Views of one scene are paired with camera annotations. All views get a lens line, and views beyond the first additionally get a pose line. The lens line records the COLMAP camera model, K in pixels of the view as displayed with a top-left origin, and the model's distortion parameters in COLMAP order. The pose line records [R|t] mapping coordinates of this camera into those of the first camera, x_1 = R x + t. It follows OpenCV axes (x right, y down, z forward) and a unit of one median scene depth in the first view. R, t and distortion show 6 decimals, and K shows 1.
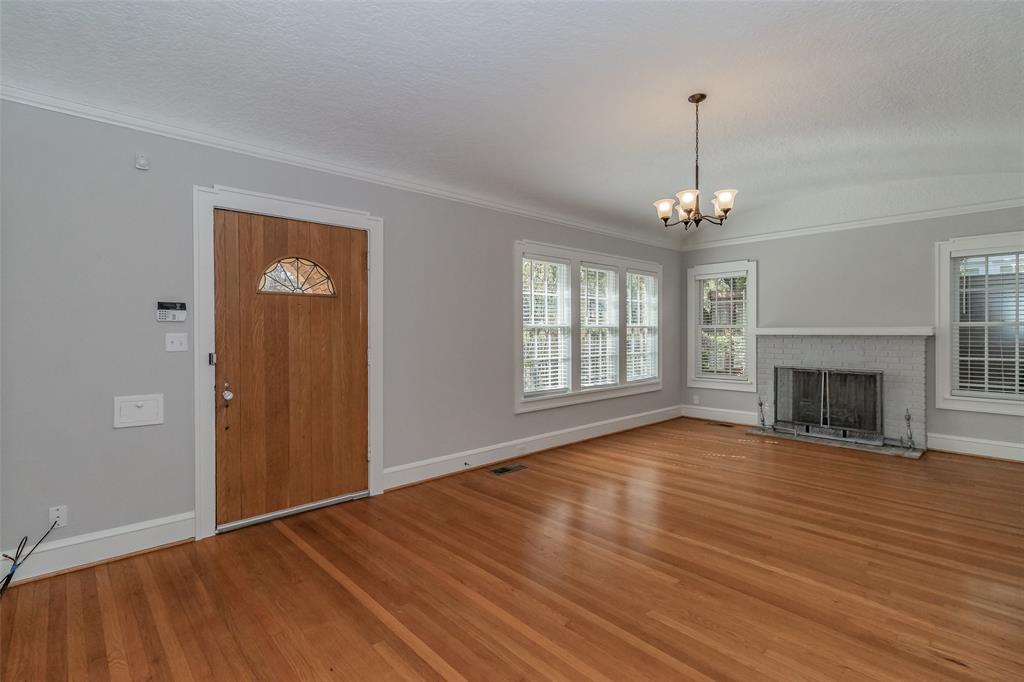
lens RADIAL K [[478.4, 0, 510.3], [0, 478.4, 334.8], [0, 0, 1]] dist [0.010939, -0.000100]
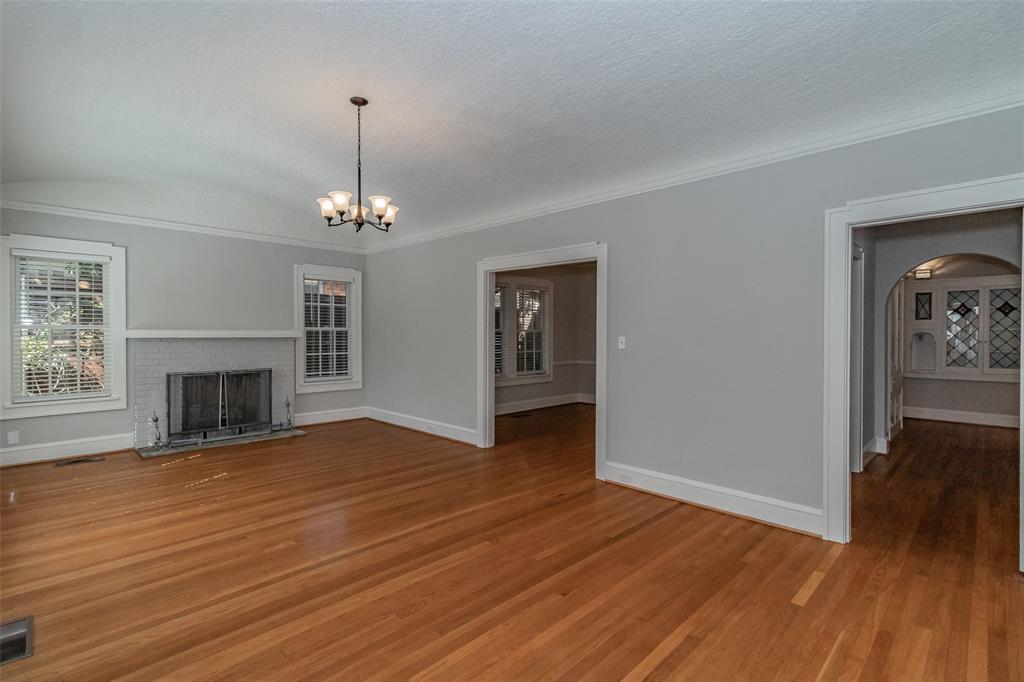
lens RADIAL K [[478.4, 0, 509.9], [0, 478.4, 339.4], [0, 0, 1]] dist [0.010939, -0.000100]
pose [[-0.024969, -0.010861, 0.999629, -0.386338], [0.006292, 0.999919, 0.011021, -0.003304], [-0.999668, 0.006564, -0.024899, 0.443681]]
